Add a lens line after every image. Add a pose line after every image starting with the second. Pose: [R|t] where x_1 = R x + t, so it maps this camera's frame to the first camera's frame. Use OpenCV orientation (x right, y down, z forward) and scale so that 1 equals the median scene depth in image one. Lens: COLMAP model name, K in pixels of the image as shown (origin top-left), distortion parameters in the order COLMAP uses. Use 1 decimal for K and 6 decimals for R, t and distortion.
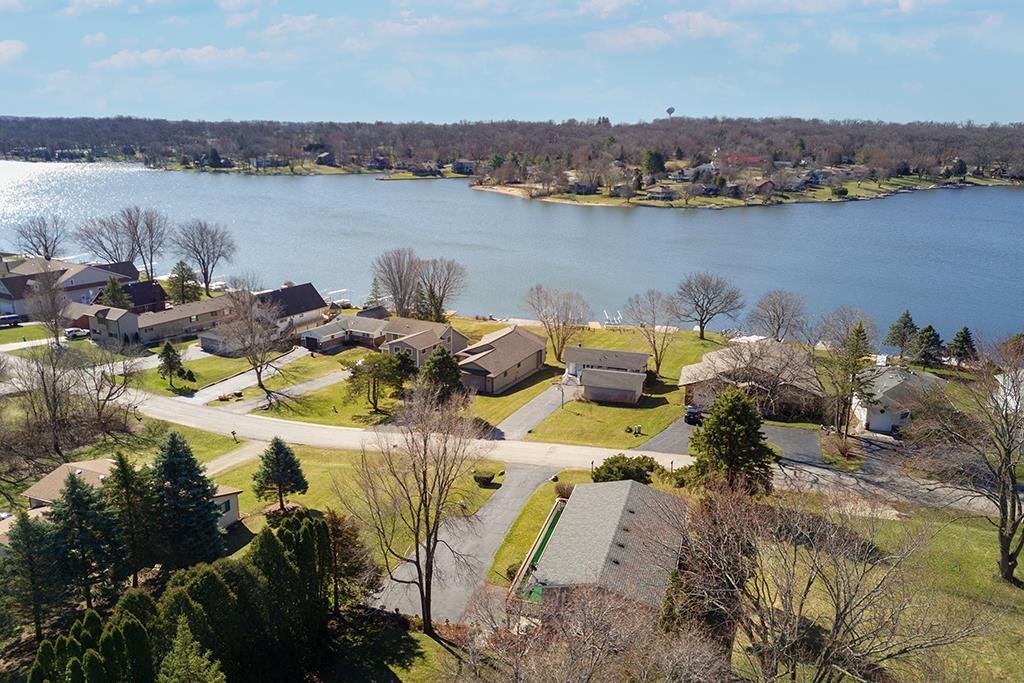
lens RADIAL K [[779.9, 0, 510.7], [0, 779.9, 342.3], [0, 0, 1]] dist [0.031678, -0.003010]
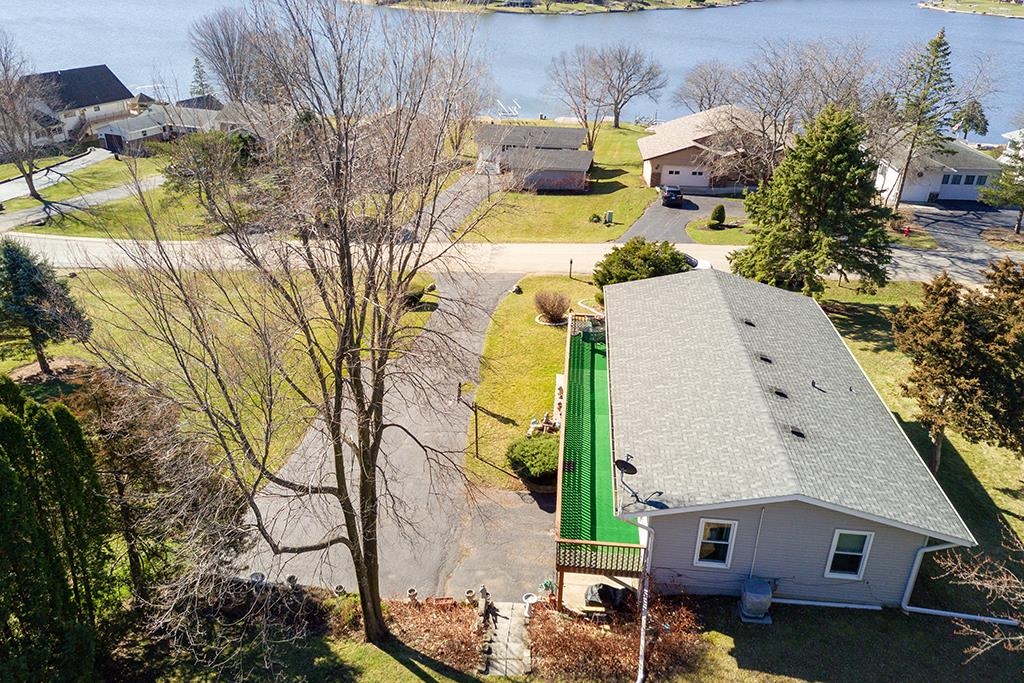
lens RADIAL K [[779.9, 0, 508.0], [0, 779.9, 345.6], [0, 0, 1]] dist [0.031678, -0.003010]
pose [[0.983541, -0.078635, 0.162678, -0.040640], [0.041811, 0.974945, 0.218479, 0.056896], [-0.175783, -0.208082, 0.962186, 0.269929]]
